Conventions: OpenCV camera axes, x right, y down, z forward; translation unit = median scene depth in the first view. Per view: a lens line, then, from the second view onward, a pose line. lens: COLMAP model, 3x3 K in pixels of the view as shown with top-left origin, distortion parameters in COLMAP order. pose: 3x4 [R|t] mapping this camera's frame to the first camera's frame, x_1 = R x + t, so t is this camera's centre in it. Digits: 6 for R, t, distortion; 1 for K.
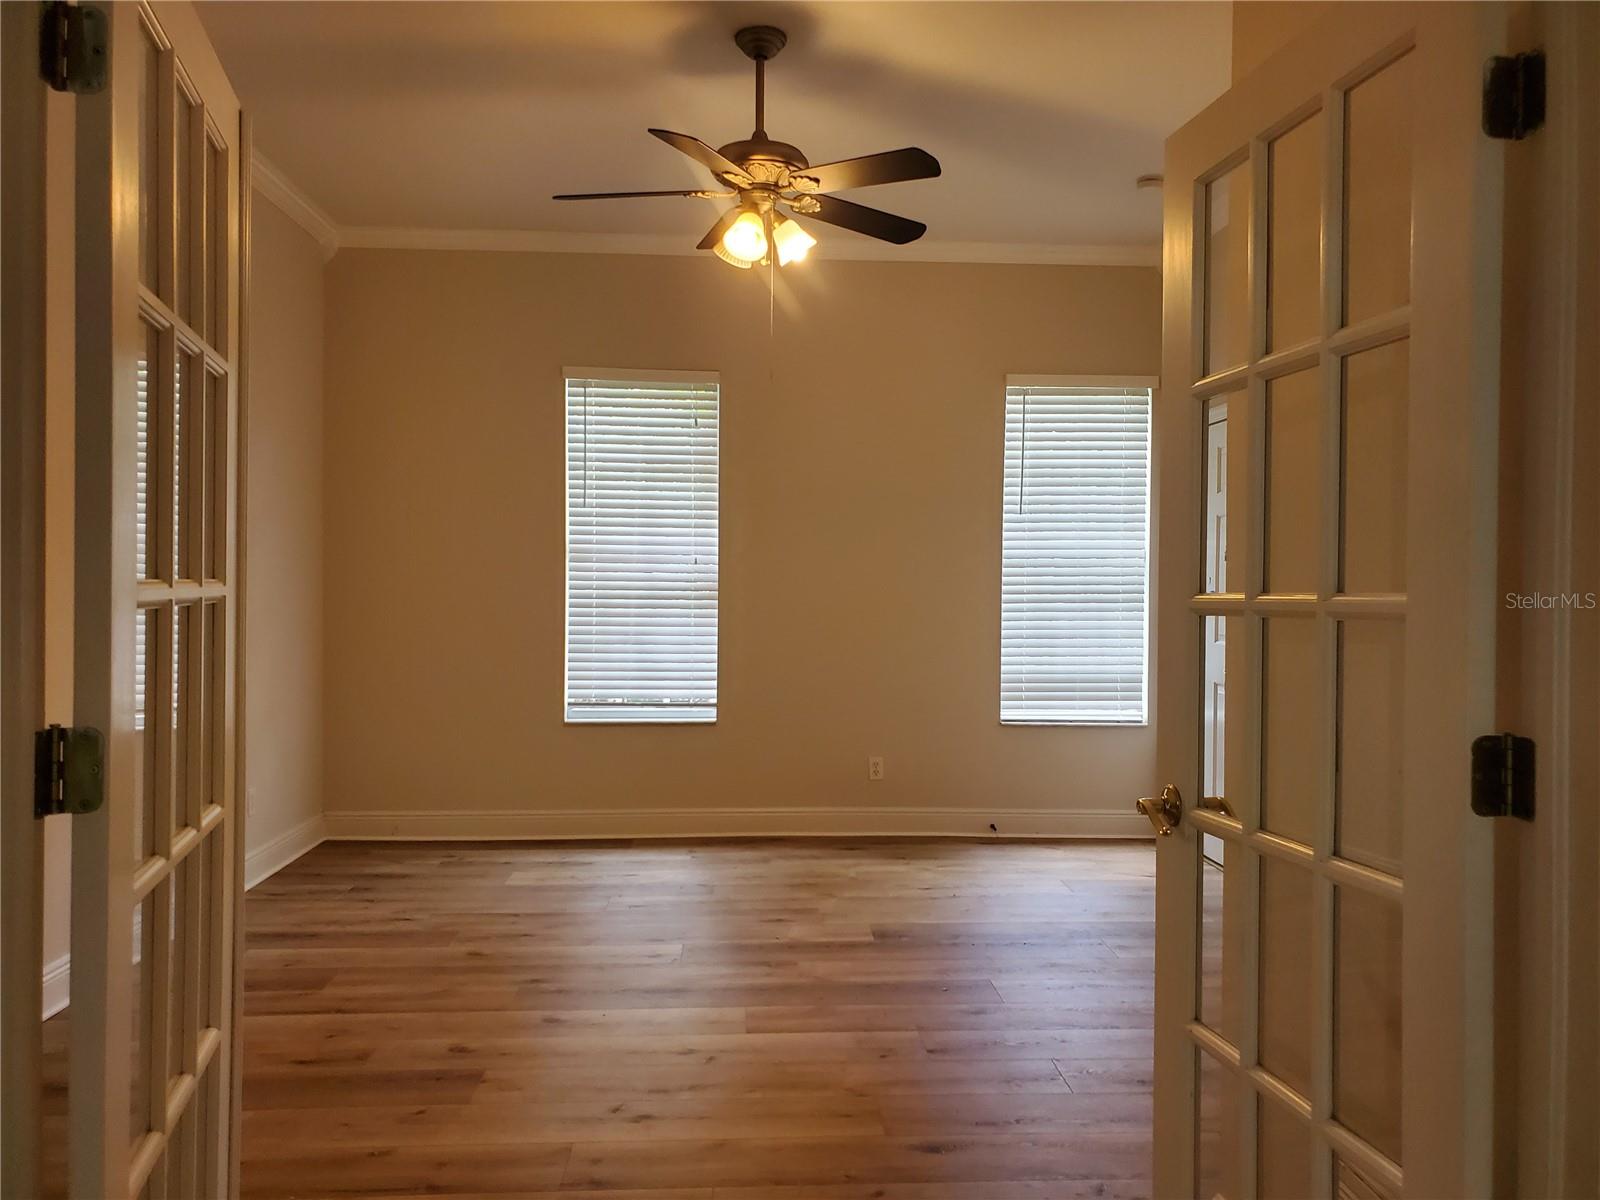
lens RADIAL K [[1249.9, 0, 799.8], [0, 1249.9, 590.9], [0, 0, 1]] dist [0.015606, 0.006514]
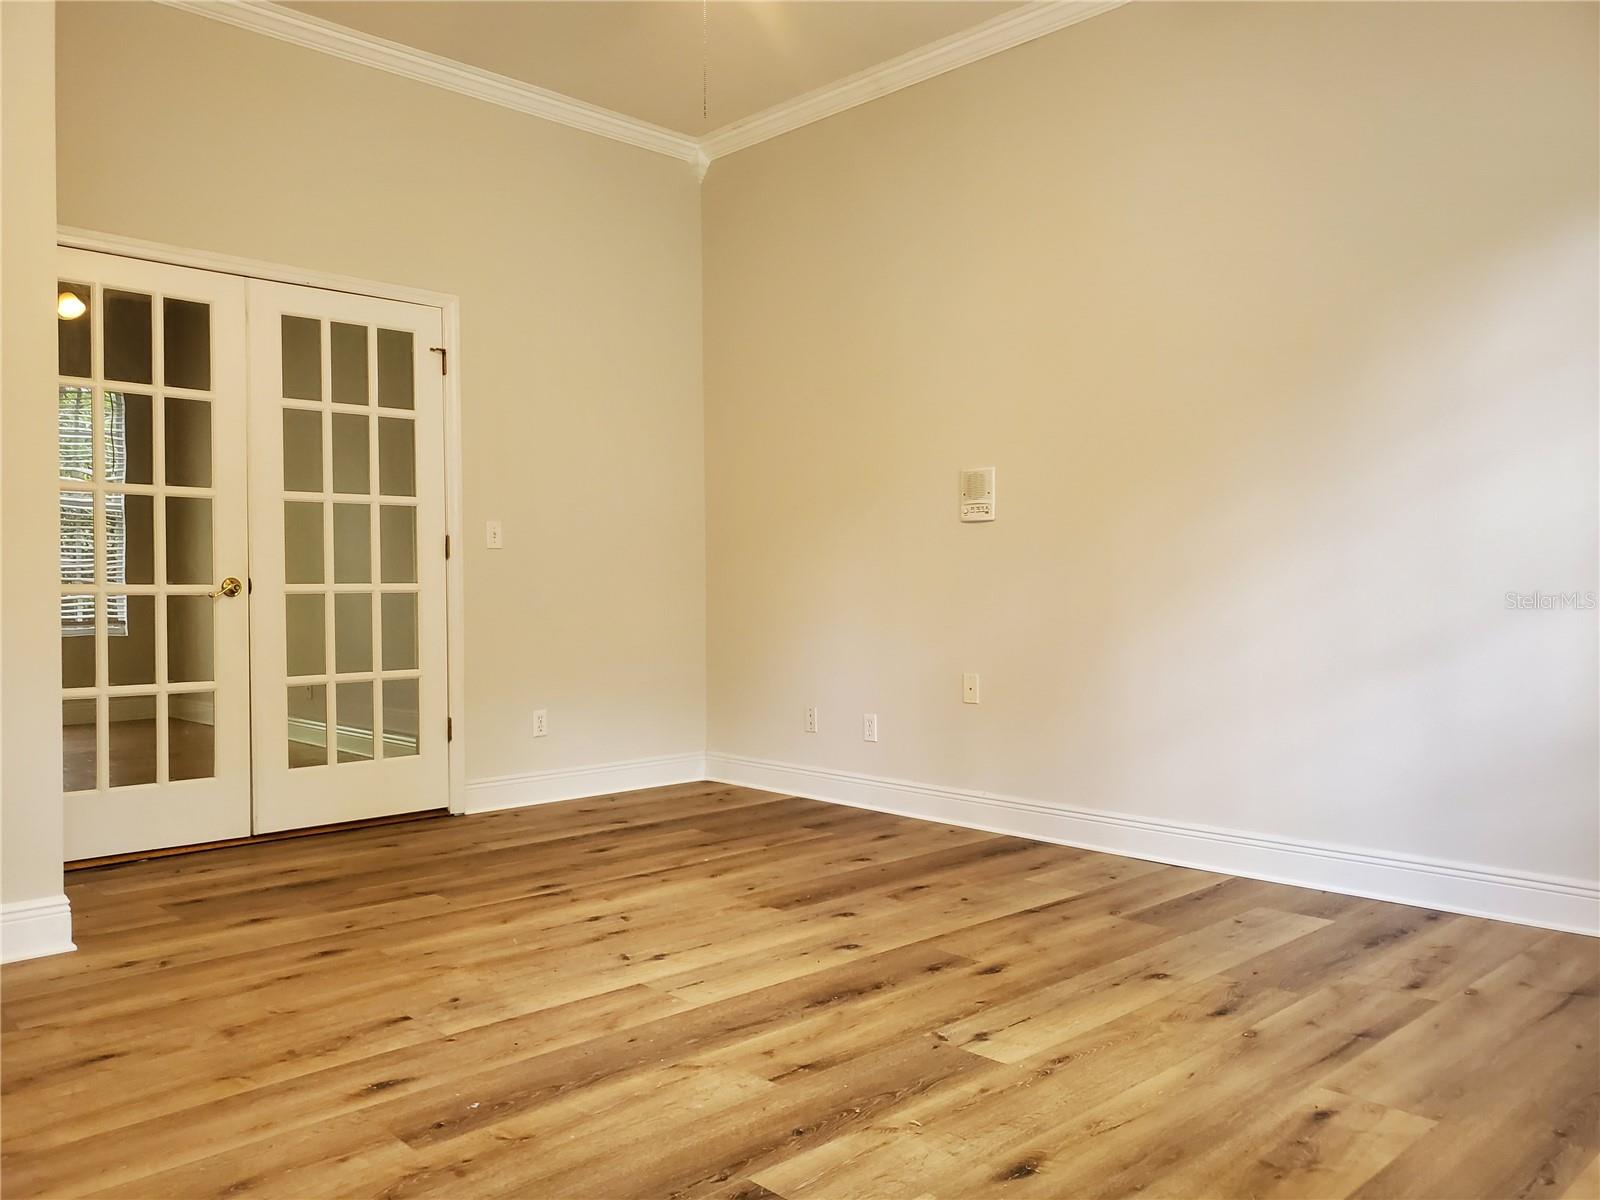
lens RADIAL K [[1249.9, 0, 809.2], [0, 1249.9, 591.7], [0, 0, 1]] dist [0.015606, 0.006514]
pose [[-0.748358, -0.003868, -0.663284, 0.379807], [-0.008555, 0.999956, 0.003821, 0.084206], [0.663240, 0.008534, -0.748358, 1.526742]]
